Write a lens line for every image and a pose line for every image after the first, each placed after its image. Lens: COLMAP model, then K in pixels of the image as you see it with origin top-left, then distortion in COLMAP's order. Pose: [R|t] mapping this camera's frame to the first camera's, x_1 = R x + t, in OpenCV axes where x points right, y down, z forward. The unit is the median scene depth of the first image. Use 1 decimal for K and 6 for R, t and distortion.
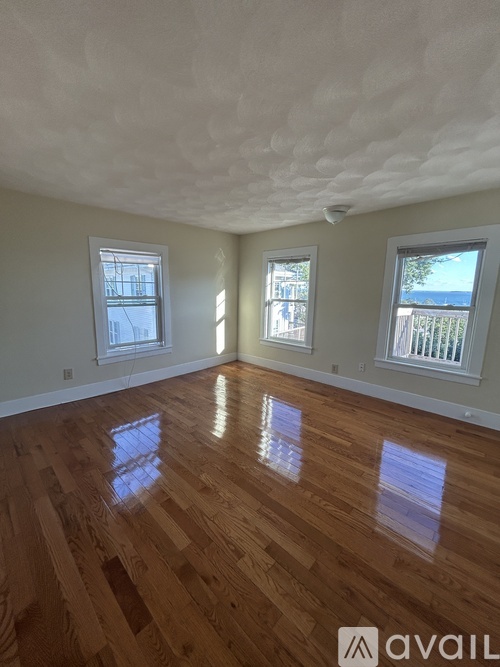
lens RADIAL K [[267.0, 0, 252.2], [0, 267.0, 333.1], [0, 0, 1]] dist [-0.003682, 0.000438]
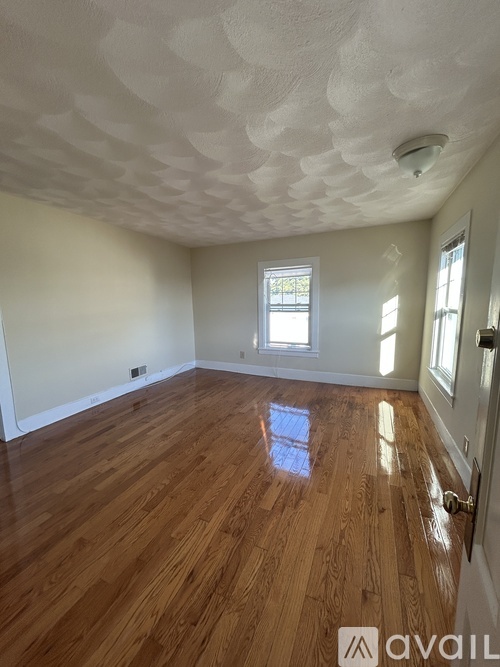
lens RADIAL K [[267.0, 0, 251.8], [0, 267.0, 335.8], [0, 0, 1]] dist [-0.003682, 0.000438]
pose [[0.332349, 0.111473, -0.936546, 0.652367], [-0.128728, 0.989060, 0.072042, -0.061641], [0.934330, 0.096617, 0.343063, 0.448815]]
